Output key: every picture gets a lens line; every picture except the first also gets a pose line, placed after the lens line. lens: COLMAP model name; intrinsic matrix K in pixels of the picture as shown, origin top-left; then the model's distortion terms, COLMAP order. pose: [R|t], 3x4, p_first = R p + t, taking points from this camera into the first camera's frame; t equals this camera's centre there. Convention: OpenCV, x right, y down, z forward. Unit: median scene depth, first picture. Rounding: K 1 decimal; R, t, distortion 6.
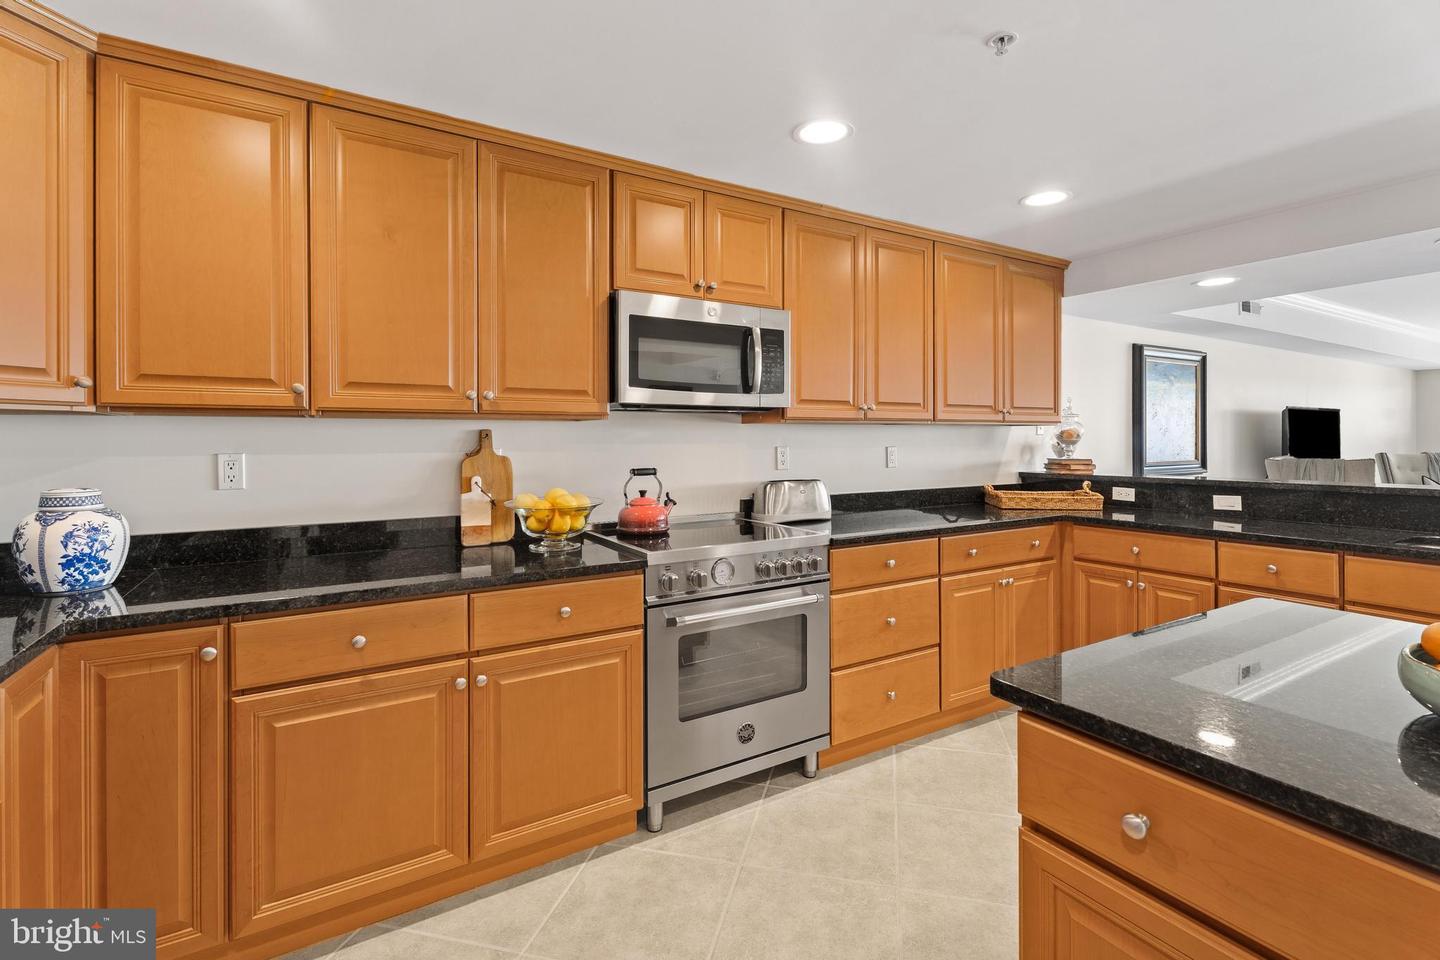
lens RADIAL K [[655.3, 0, 720.3], [0, 655.3, 443.3], [0, 0, 1]] dist [-0.001362, -0.000202]
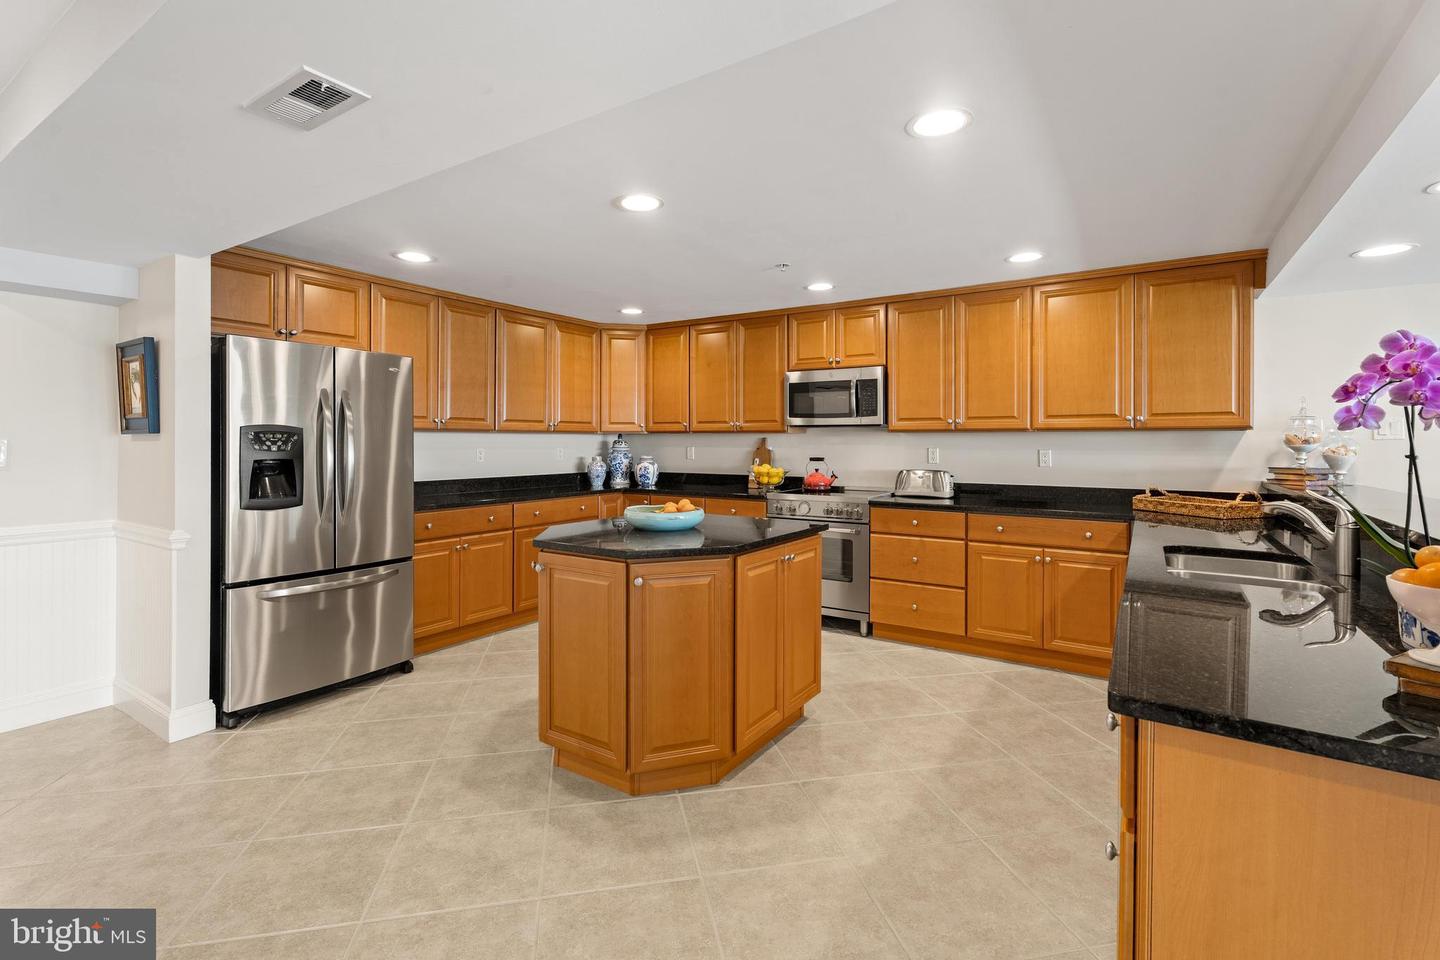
lens RADIAL K [[655.3, 0, 720.3], [0, 655.3, 443.3], [0, 0, 1]] dist [-0.001362, -0.000202]
pose [[0.440724, 0.008719, -0.897600, 1.546075], [-0.006904, 0.999956, 0.006323, -0.014564], [0.897616, 0.003410, 0.440765, -0.116740]]
